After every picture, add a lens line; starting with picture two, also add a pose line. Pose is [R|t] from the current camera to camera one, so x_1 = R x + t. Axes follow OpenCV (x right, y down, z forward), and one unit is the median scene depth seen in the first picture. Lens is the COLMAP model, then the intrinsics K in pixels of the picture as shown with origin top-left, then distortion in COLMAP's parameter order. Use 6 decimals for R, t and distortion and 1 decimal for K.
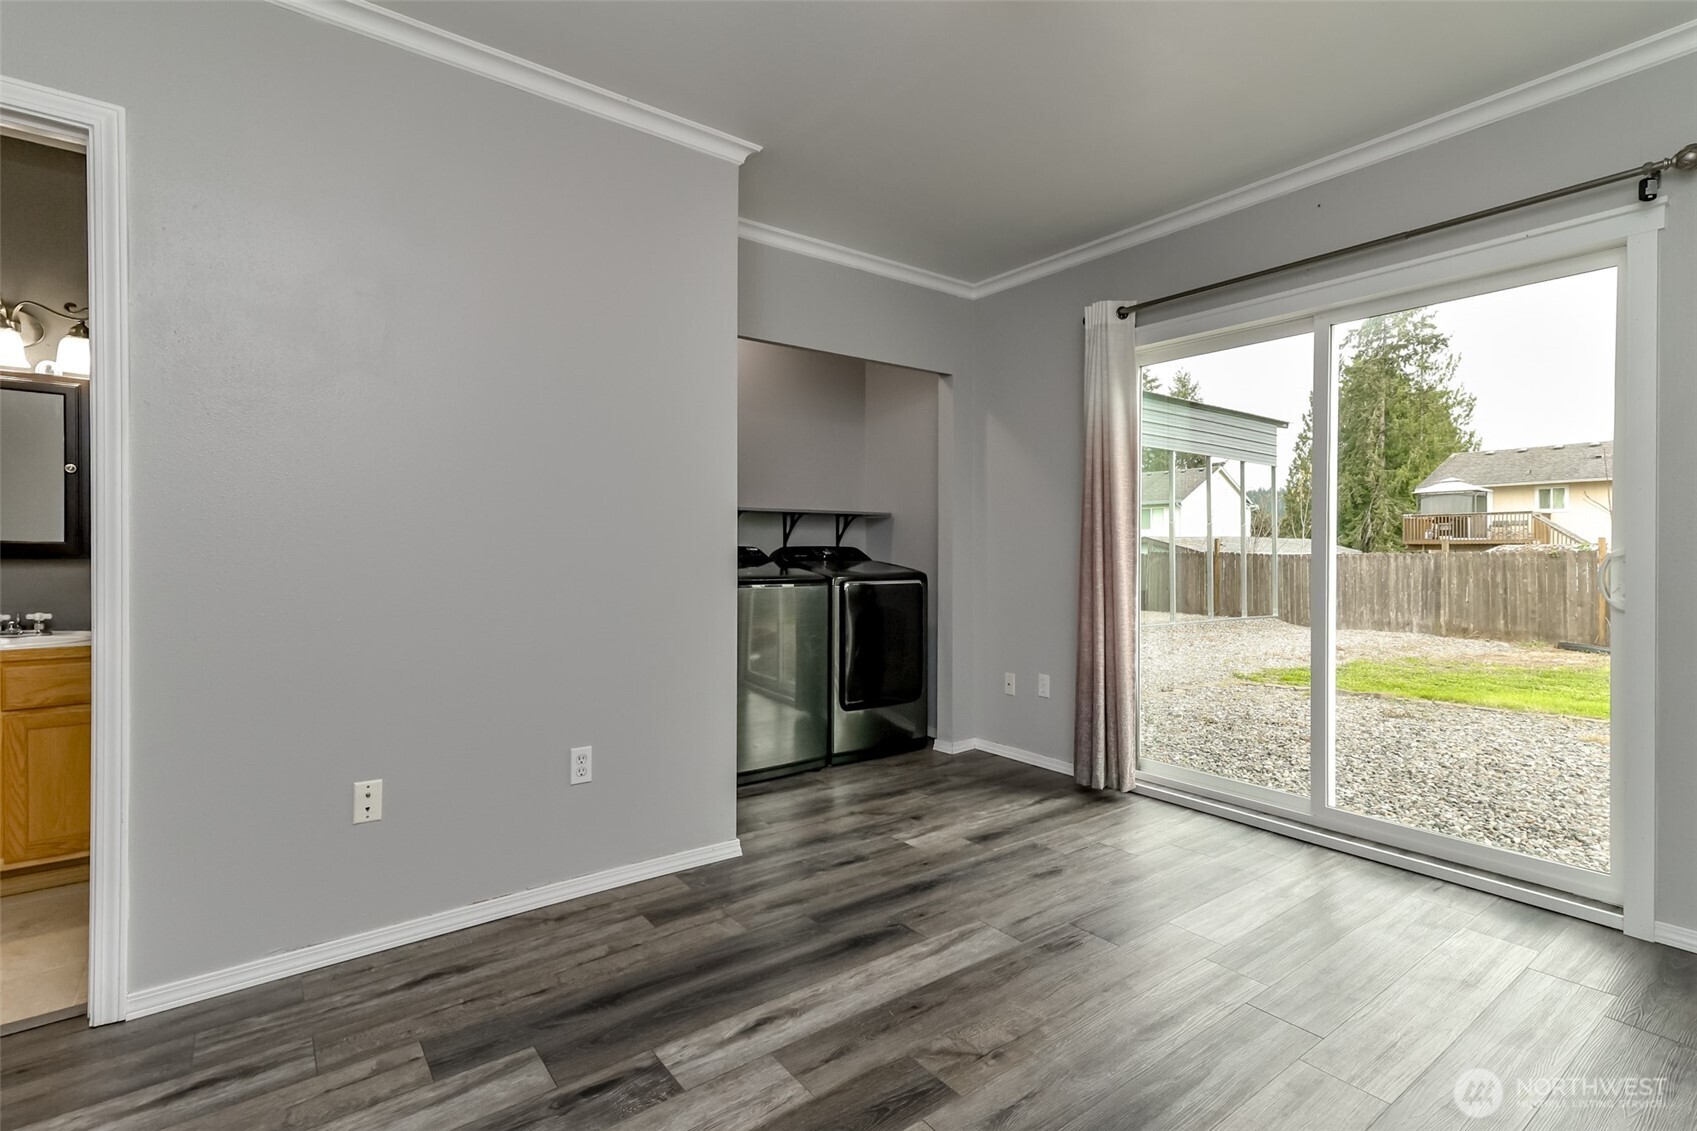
lens RADIAL K [[779.9, 0, 836.1], [0, 779.9, 537.2], [0, 0, 1]] dist [0.019640, -0.000838]
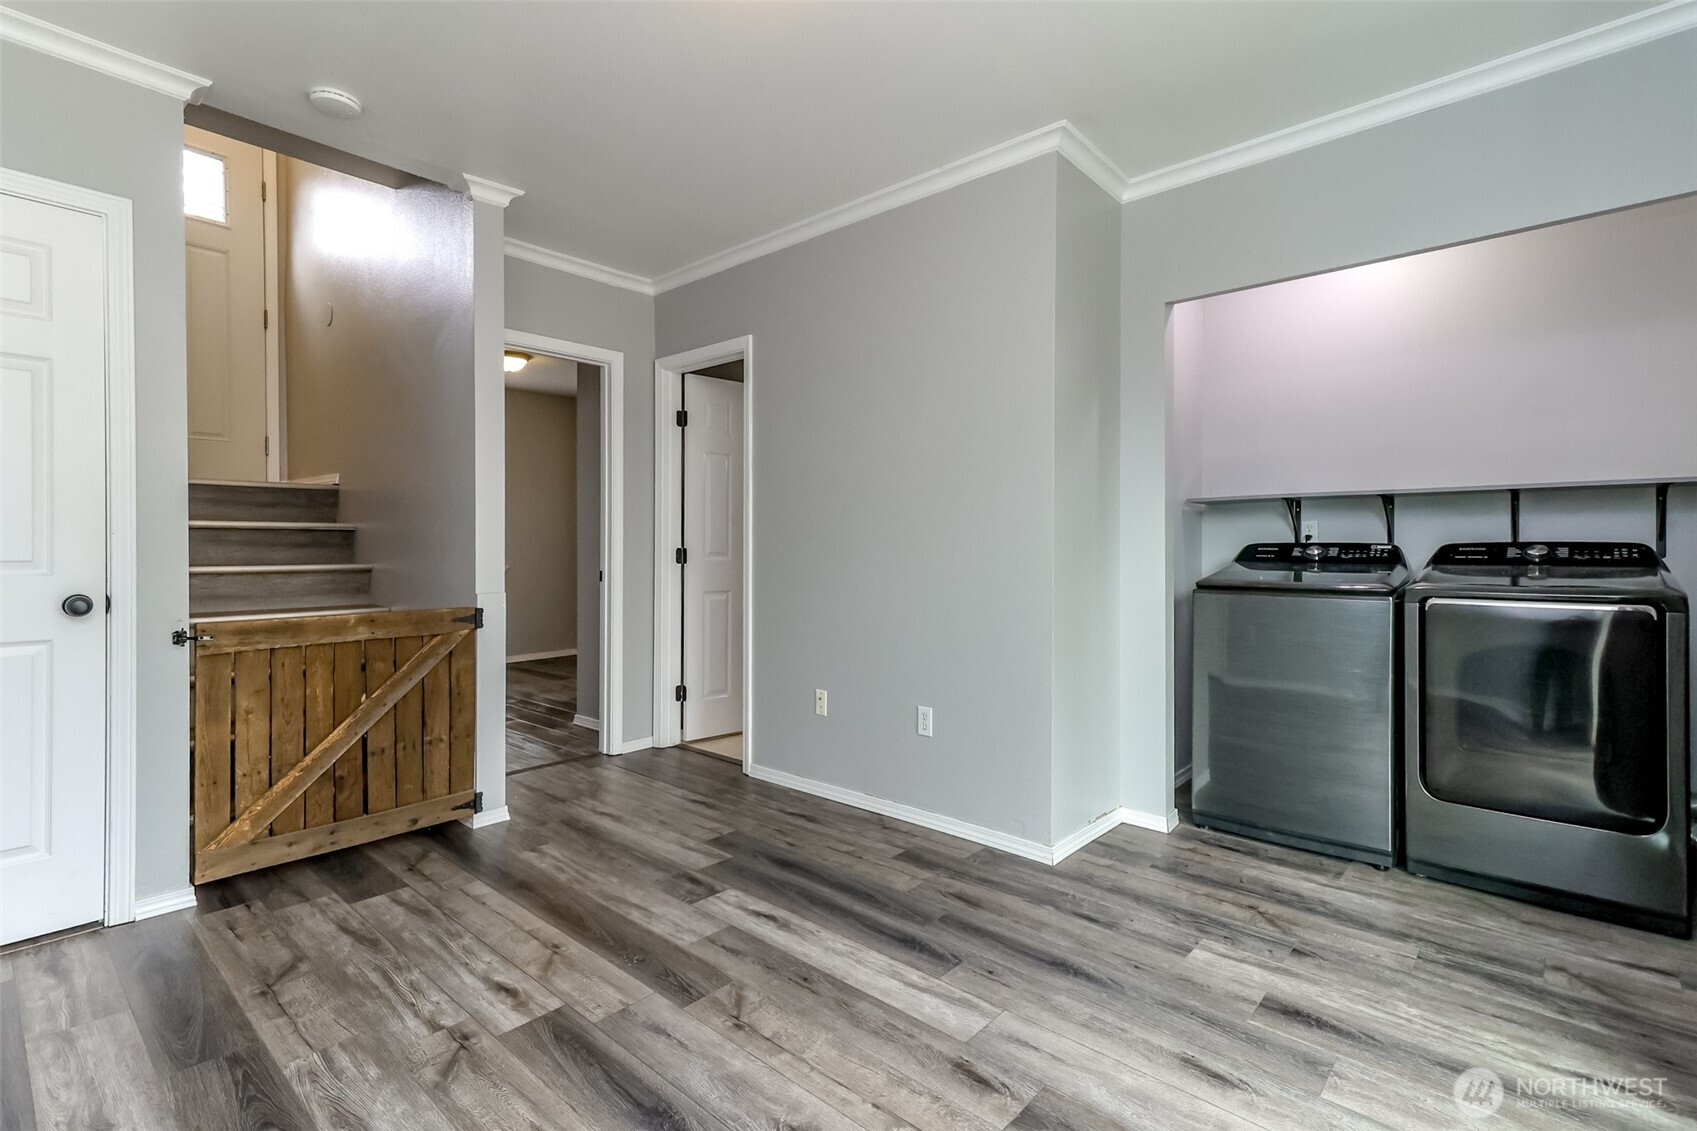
lens RADIAL K [[779.9, 0, 853.5], [0, 779.9, 556.4], [0, 0, 1]] dist [0.019640, -0.000838]
pose [[0.219744, 0.014158, -0.975455, 0.916844], [0.016108, 0.999706, 0.018139, 0.007406], [0.975425, -0.019699, 0.219451, 0.677248]]
